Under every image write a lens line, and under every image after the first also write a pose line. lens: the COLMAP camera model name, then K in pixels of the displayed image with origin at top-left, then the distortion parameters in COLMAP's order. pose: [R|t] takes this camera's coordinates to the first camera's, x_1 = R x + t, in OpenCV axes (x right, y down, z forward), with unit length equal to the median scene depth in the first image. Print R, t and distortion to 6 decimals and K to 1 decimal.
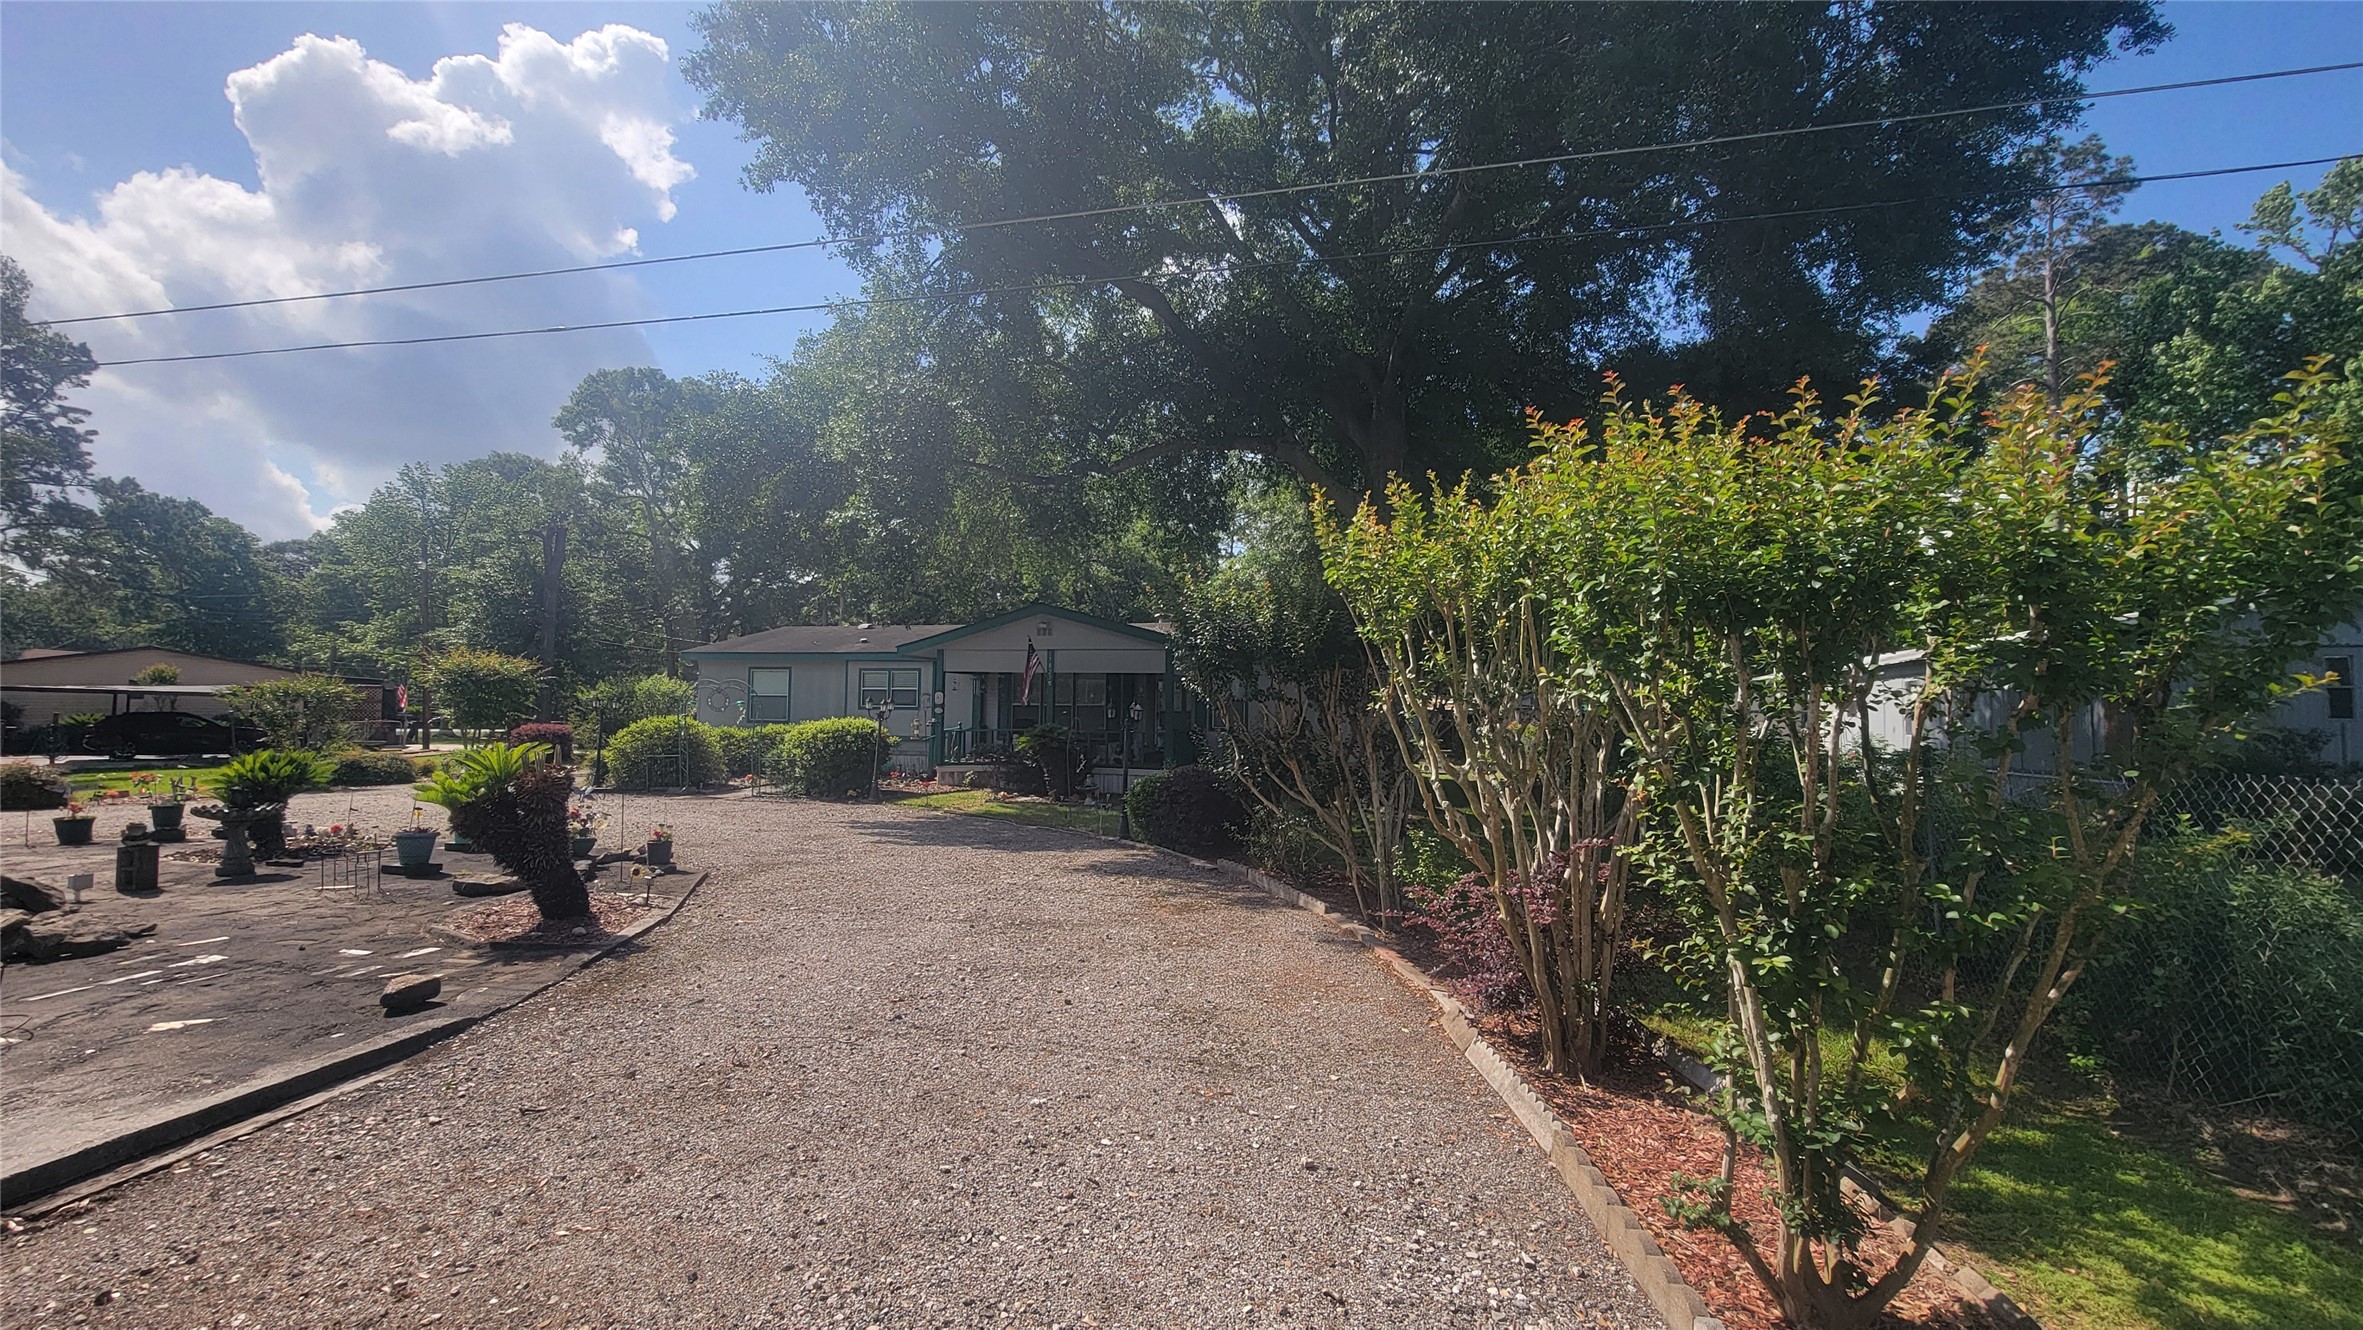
lens RADIAL K [[972.5, 0, 1165.1], [0, 972.5, 668.0], [0, 0, 1]] dist [-0.010643, 0.000118]
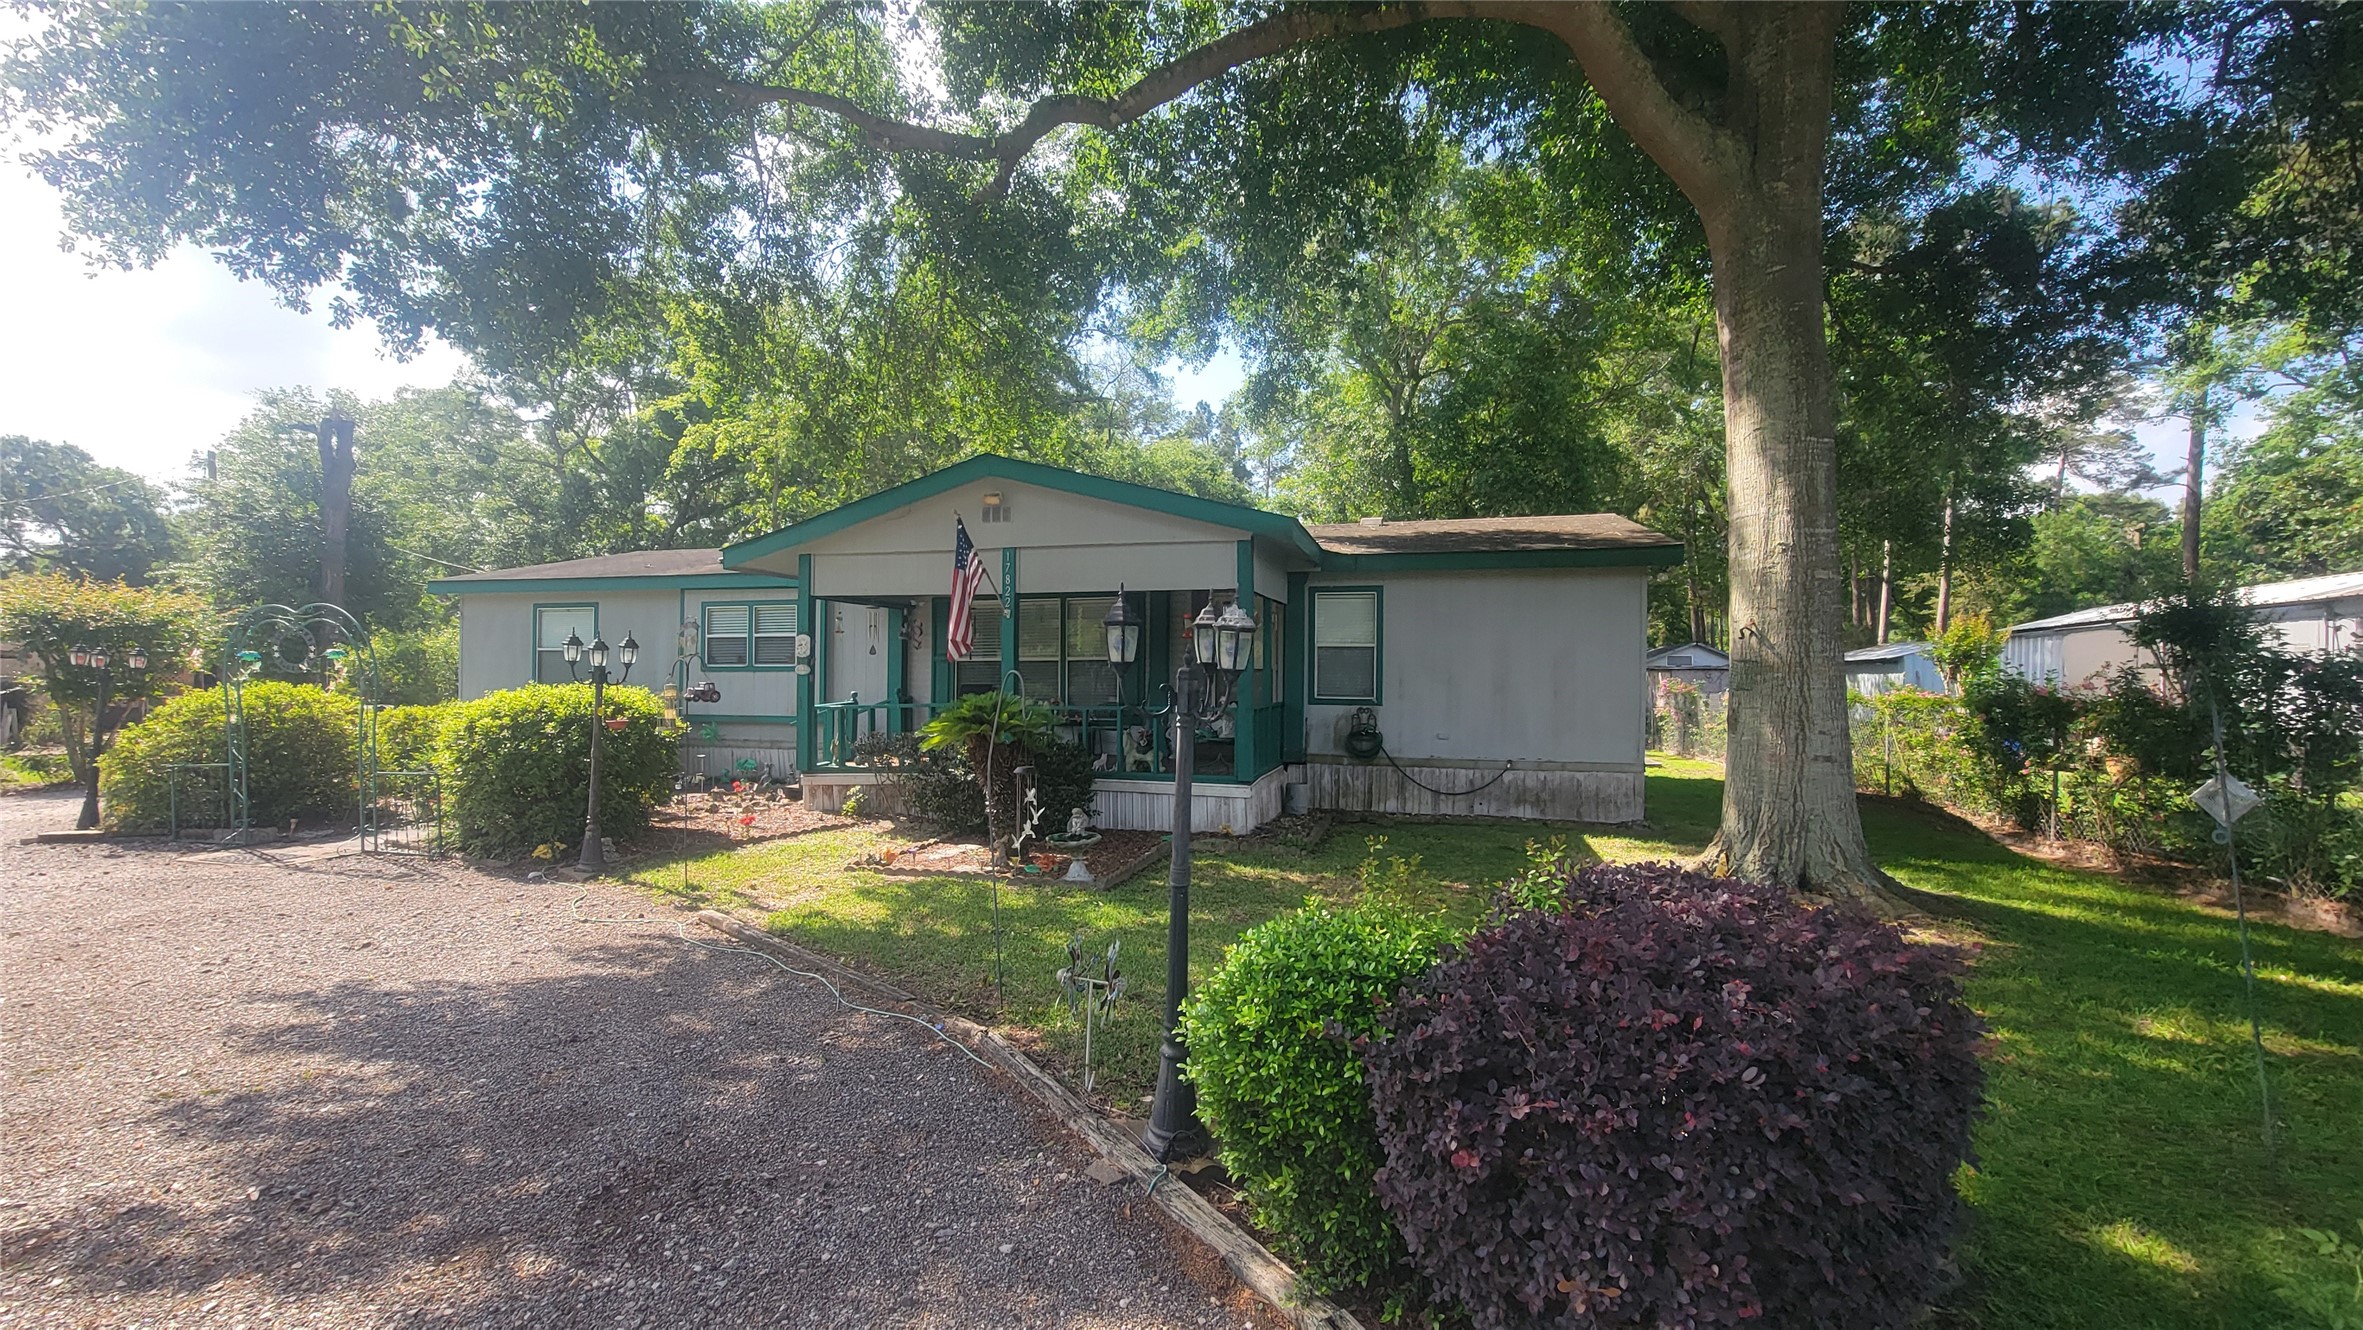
lens RADIAL K [[972.5, 0, 1165.1], [0, 972.5, 668.0], [0, 0, 1]] dist [-0.010643, 0.000118]
pose [[0.999517, -0.010801, -0.029140, -0.020086], [0.011756, 0.999392, 0.032811, 0.027651], [0.028768, -0.033138, 0.999037, 0.472419]]
